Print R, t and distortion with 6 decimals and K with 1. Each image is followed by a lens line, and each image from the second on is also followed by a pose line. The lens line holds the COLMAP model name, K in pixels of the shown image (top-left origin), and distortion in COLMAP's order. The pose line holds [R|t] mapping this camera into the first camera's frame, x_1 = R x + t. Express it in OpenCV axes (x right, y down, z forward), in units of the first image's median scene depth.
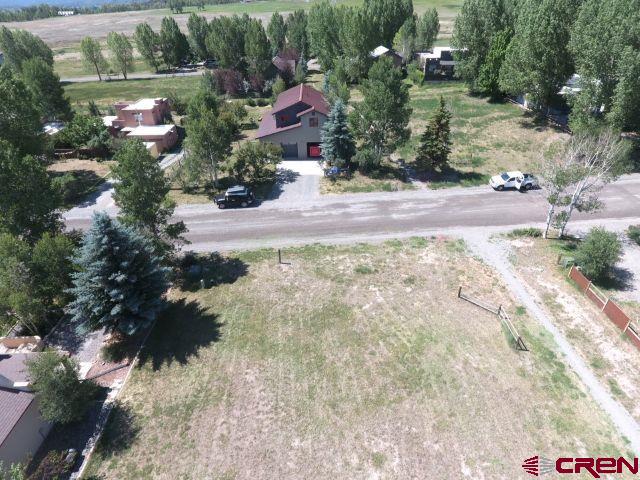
lens RADIAL K [[379.3, 0, 330.3], [0, 379.3, 224.7], [0, 0, 1]] dist [-0.002321, -0.001001]
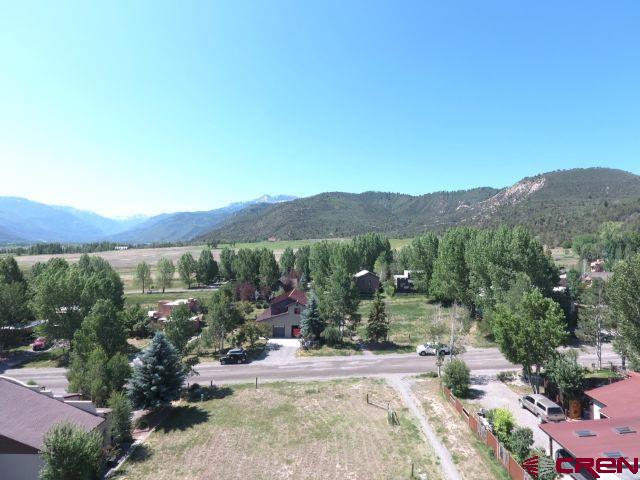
lens RADIAL K [[379.3, 0, 330.3], [0, 379.3, 224.7], [0, 0, 1]] dist [-0.002321, -0.001001]
pose [[0.999294, 0.006580, -0.036977, 0.148725], [-0.025726, 0.837219, -0.546262, 0.264180], [0.027363, 0.546828, 0.836798, -0.414614]]
